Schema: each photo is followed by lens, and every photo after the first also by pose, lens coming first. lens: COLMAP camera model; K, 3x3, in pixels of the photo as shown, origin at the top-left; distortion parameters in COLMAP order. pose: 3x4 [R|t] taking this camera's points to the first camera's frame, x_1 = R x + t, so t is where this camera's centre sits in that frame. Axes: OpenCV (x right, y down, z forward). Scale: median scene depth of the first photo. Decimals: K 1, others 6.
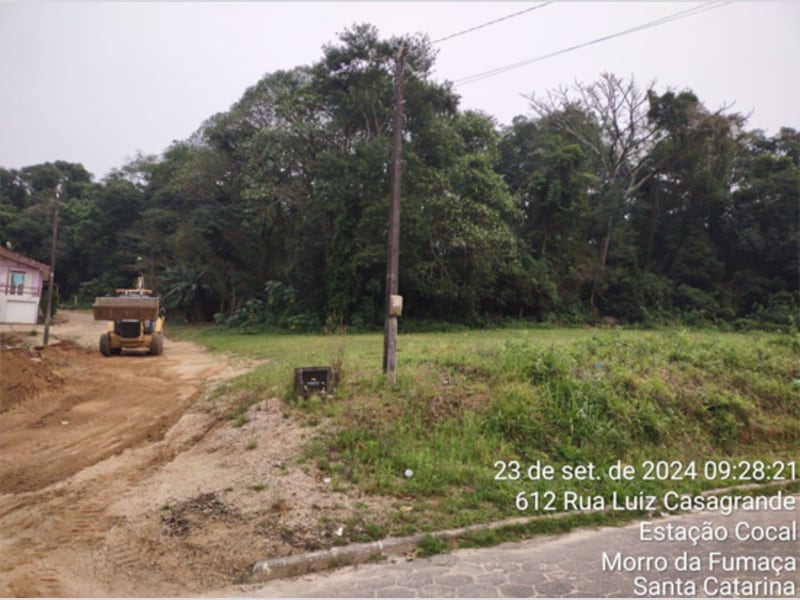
lens RADIAL K [[590.7, 0, 403.5], [0, 590.7, 297.8], [0, 0, 1]] dist [0.093820, -0.135076]
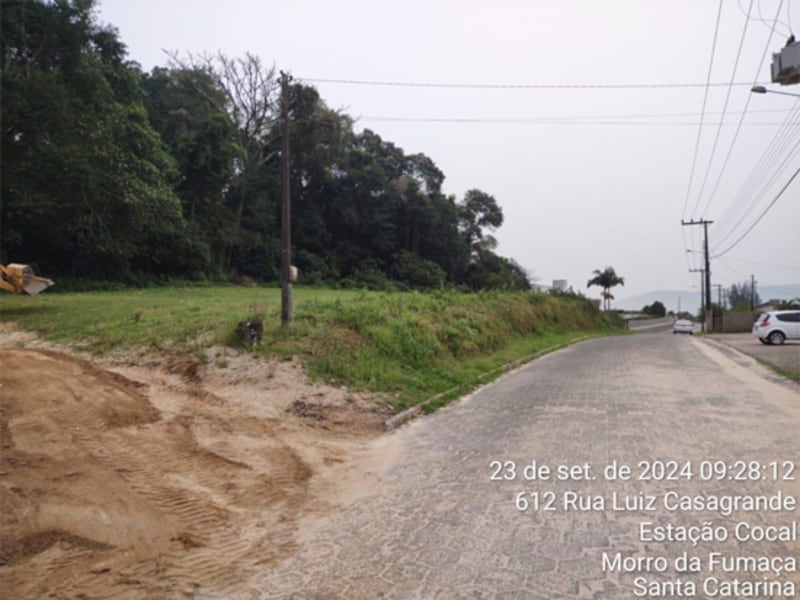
lens RADIAL K [[590.7, 0, 403.5], [0, 590.7, 297.8], [0, 0, 1]] dist [0.093820, -0.135076]
pose [[0.762771, -0.011443, 0.646568, -0.163885], [-0.035496, 0.997595, 0.059530, -0.004738], [-0.645694, -0.068358, 0.760530, -0.043910]]
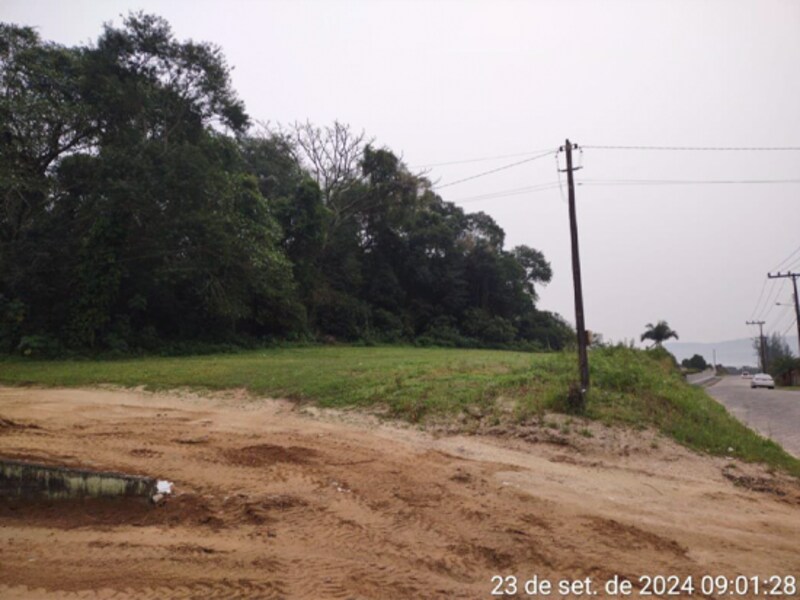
lens RADIAL K [[590.7, 0, 403.5], [0, 590.7, 297.8], [0, 0, 1]] dist [0.093820, -0.135076]
pose [[0.774536, 0.036495, 0.631477, -0.276362], [-0.019710, 0.999242, -0.033574, -0.004901], [-0.632223, 0.013558, 0.774668, 0.051197]]
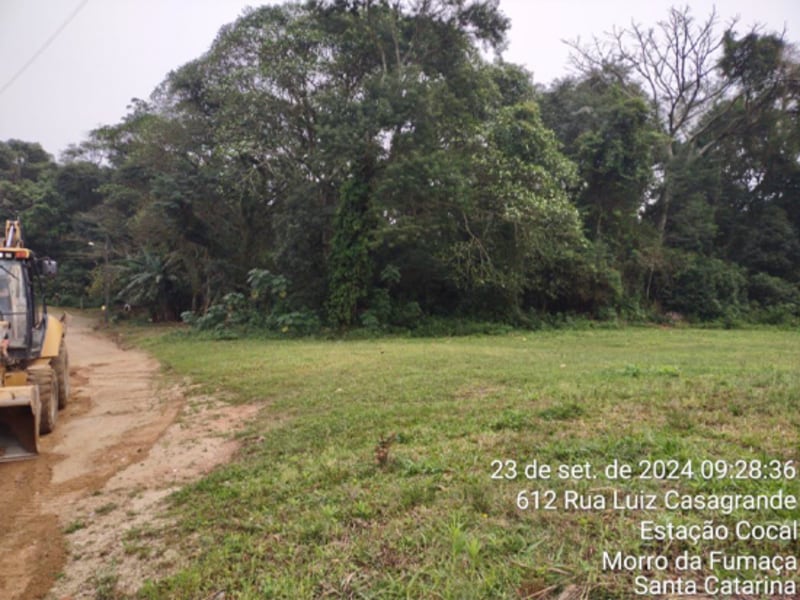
lens RADIAL K [[587.6, 0, 402.4], [0, 587.6, 296.8], [0, 0, 1]] dist [0.081361, -0.092950]
pose [[0.999597, -0.004860, 0.027972, -0.051089], [0.004666, 0.999965, 0.006984, 0.002919], [-0.028005, -0.006851, 0.999584, 0.216262]]
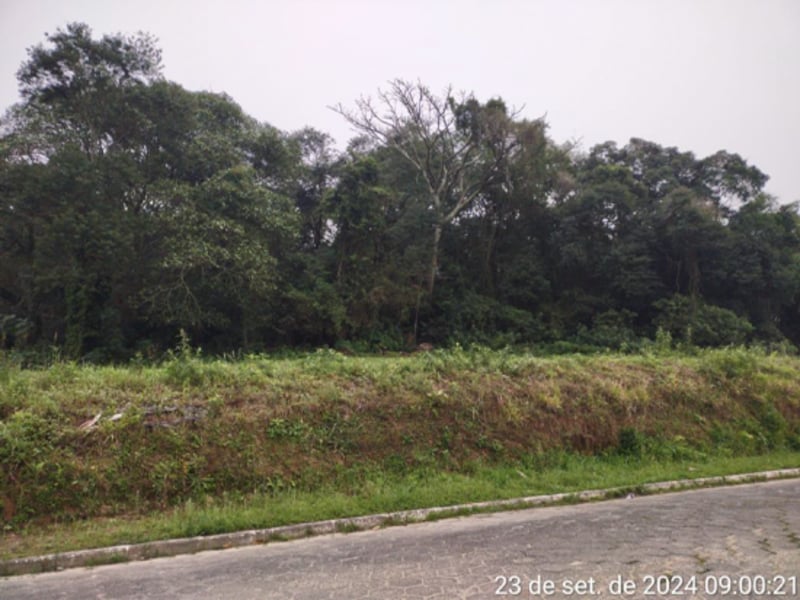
lens RADIAL K [[587.6, 0, 402.4], [0, 587.6, 296.8], [0, 0, 1]] dist [0.081361, -0.092950]
pose [[0.999558, -0.028303, 0.009074, 0.330830], [0.028802, 0.997746, -0.060606, 0.015328], [-0.007338, 0.060840, 0.998121, 0.107142]]
